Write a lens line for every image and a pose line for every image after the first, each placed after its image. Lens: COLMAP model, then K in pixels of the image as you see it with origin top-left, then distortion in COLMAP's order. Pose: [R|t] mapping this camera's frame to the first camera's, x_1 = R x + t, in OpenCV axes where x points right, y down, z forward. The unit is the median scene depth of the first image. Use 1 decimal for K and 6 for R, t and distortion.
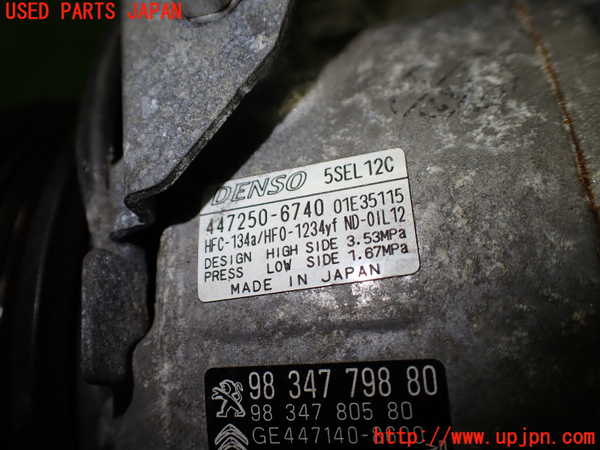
lens RADIAL K [[525.0, 0, 300.0], [0, 525.0, 225.0], [0, 0, 1]] dist [-0.006912, 0.002090]
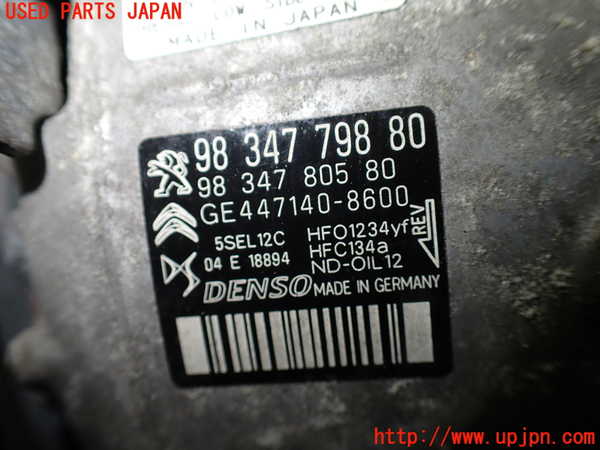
lens RADIAL K [[524.5, 0, 300.0], [0, 524.5, 225.0], [0, 0, 1]] dist [0.008149, -0.004110]
pose [[0.990749, -0.013106, 0.135074, -0.049052], [-0.004474, 0.991631, 0.129030, 0.317270], [-0.135635, -0.128440, 0.982398, 0.172025]]
